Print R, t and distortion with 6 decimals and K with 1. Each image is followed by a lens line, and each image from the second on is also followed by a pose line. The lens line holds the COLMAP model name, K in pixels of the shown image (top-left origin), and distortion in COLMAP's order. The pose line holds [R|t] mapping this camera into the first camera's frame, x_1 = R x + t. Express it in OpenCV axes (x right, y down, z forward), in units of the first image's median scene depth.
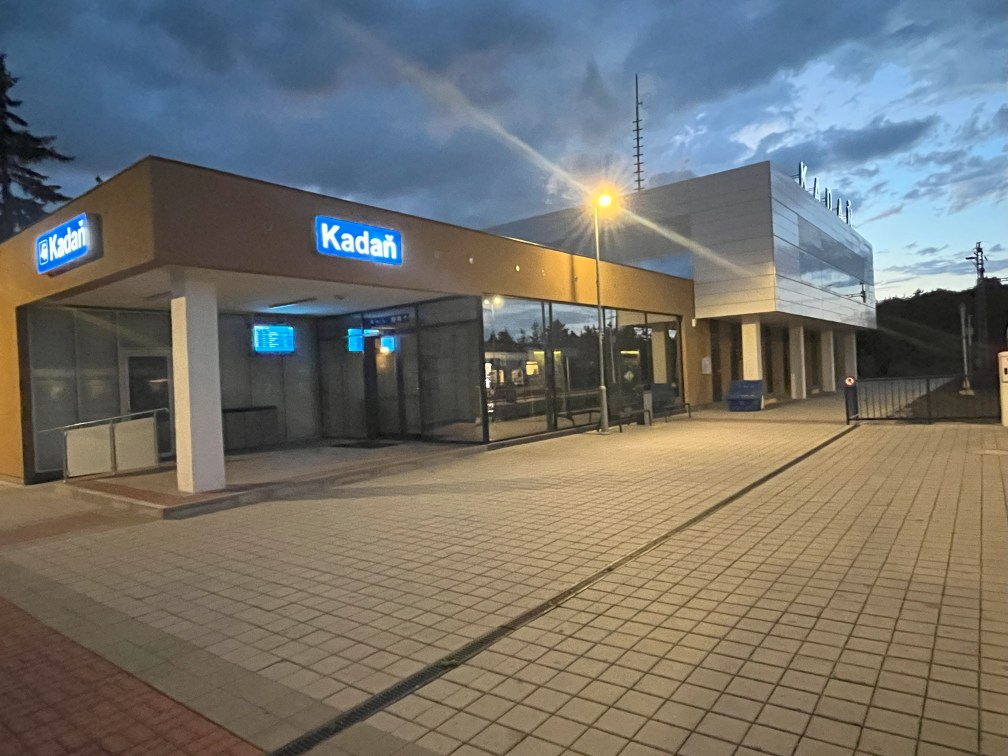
lens RADIAL K [[628.7, 0, 504.0], [0, 628.7, 378.0], [0, 0, 1]] dist [0.005152, -0.000868]
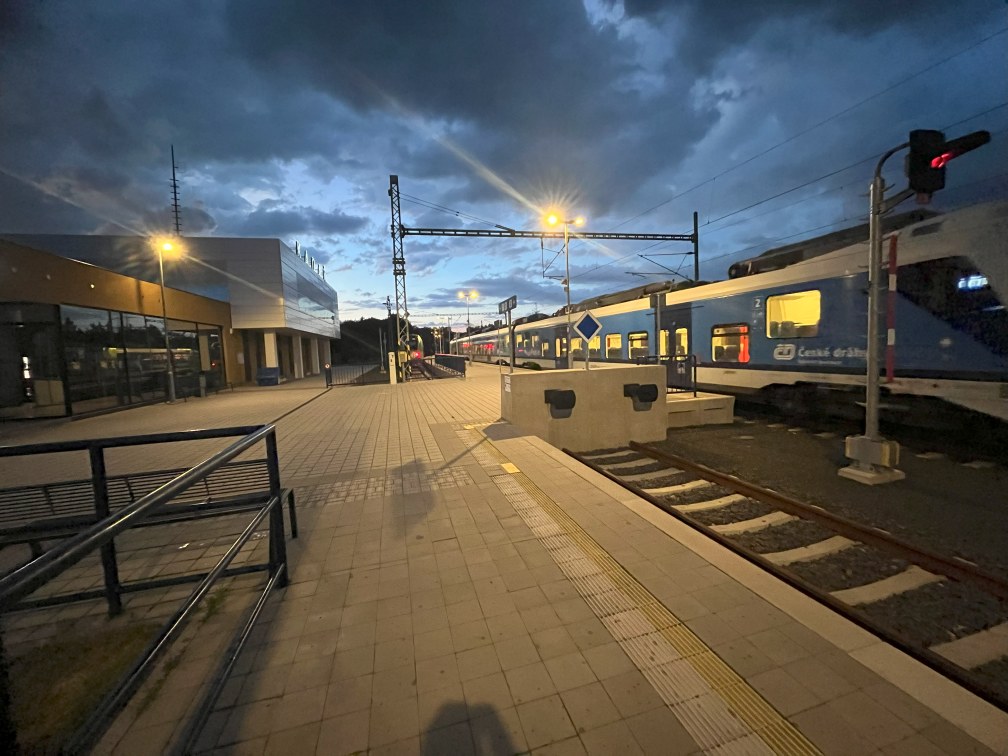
lens RADIAL K [[412.2, 0, 504.0], [0, 412.2, 378.0], [0, 0, 1]] dist [0.006515, -0.000012]
pose [[0.614974, -0.036620, 0.787696, -0.086168], [0.017156, 0.999306, 0.033063, 0.005496], [-0.788360, -0.006820, 0.615176, -0.152258]]
